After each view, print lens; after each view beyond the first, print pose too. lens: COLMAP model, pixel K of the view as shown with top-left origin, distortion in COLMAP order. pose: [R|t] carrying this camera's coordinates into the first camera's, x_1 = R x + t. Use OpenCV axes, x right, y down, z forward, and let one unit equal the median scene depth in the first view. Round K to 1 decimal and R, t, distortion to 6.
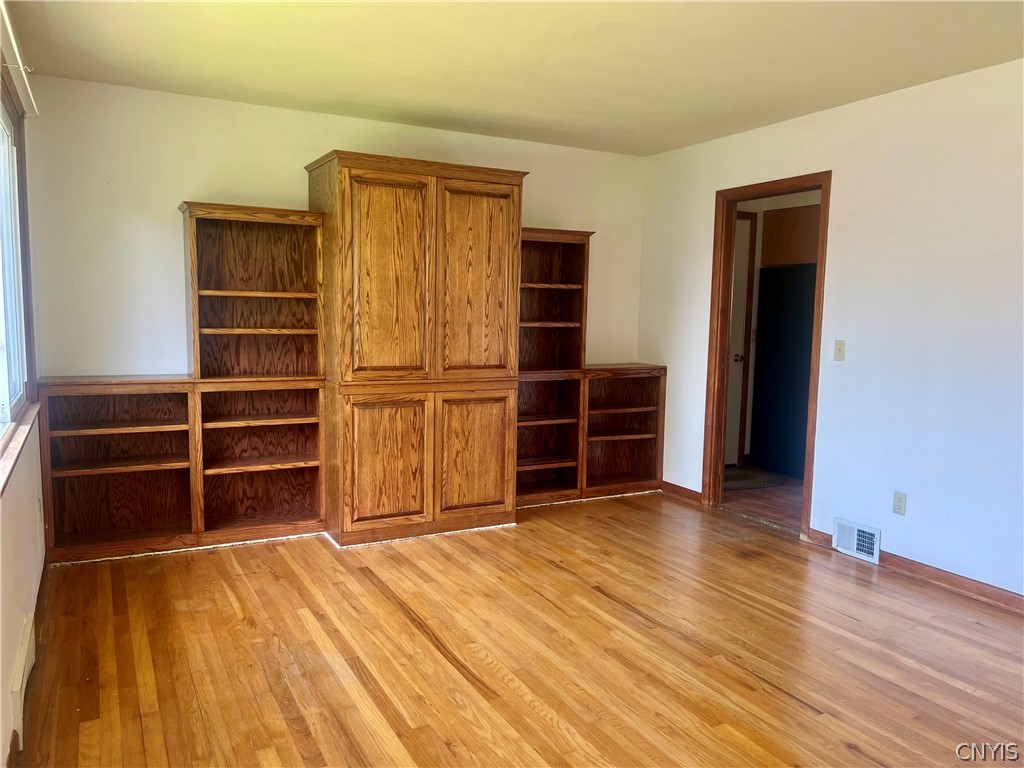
lens RADIAL K [[769.7, 0, 511.4], [0, 769.7, 379.5], [0, 0, 1]] dist [0.052555, -0.042428]
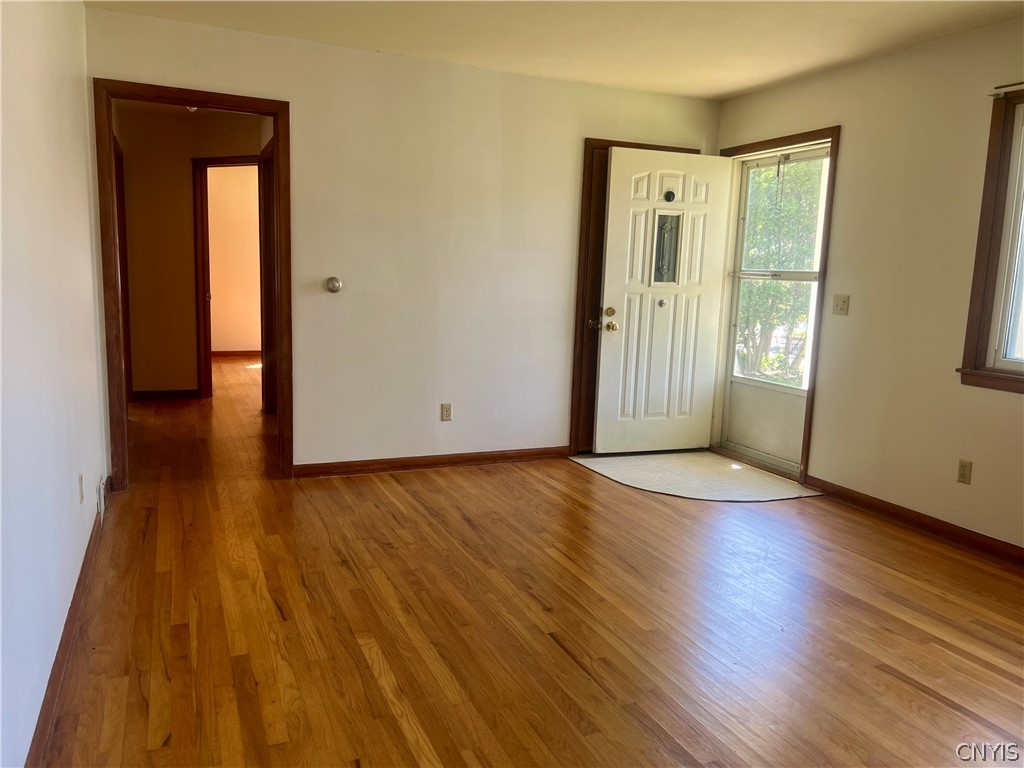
lens RADIAL K [[769.7, 0, 515.9], [0, 769.7, 384.2], [0, 0, 1]] dist [0.052555, -0.042428]
pose [[-0.994989, -0.063630, 0.077124, 0.238078], [-0.043307, 0.969513, 0.241181, -0.094045], [-0.090120, 0.236633, -0.967411, 1.201122]]
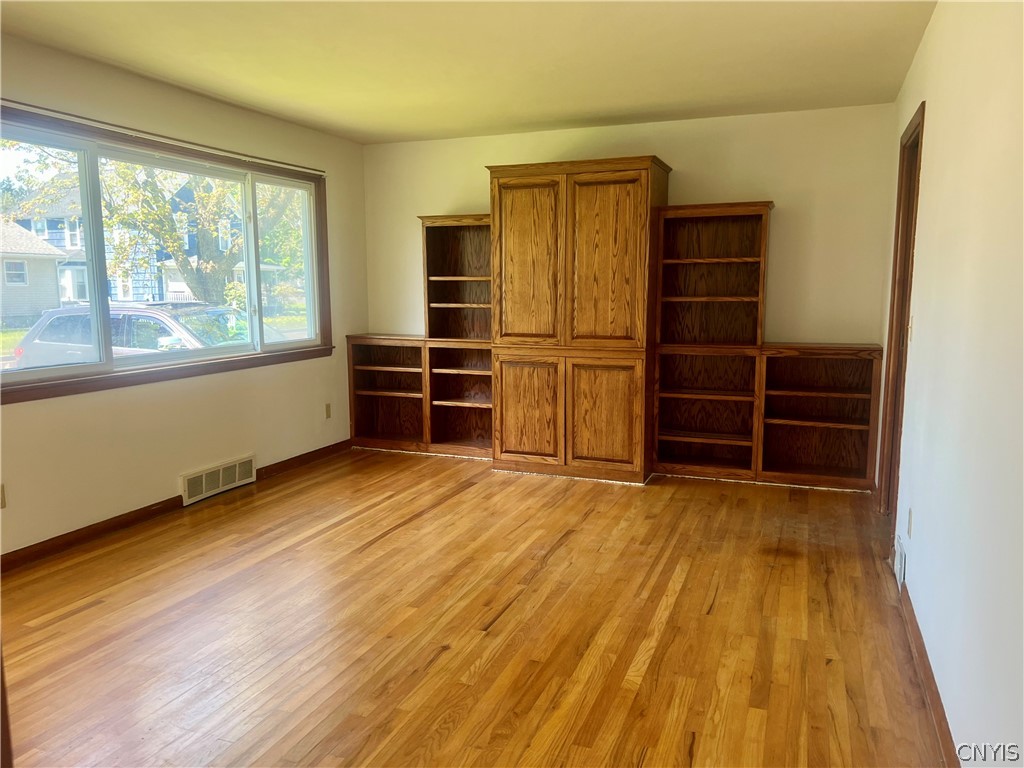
lens RADIAL K [[769.7, 0, 515.4], [0, 769.7, 386.3], [0, 0, 1]] dist [0.052555, -0.042428]
pose [[0.646343, 0.077512, -0.759100, 0.784411], [-0.057178, 0.996950, 0.053114, 0.003109], [0.760902, 0.009074, 0.648804, 0.179457]]
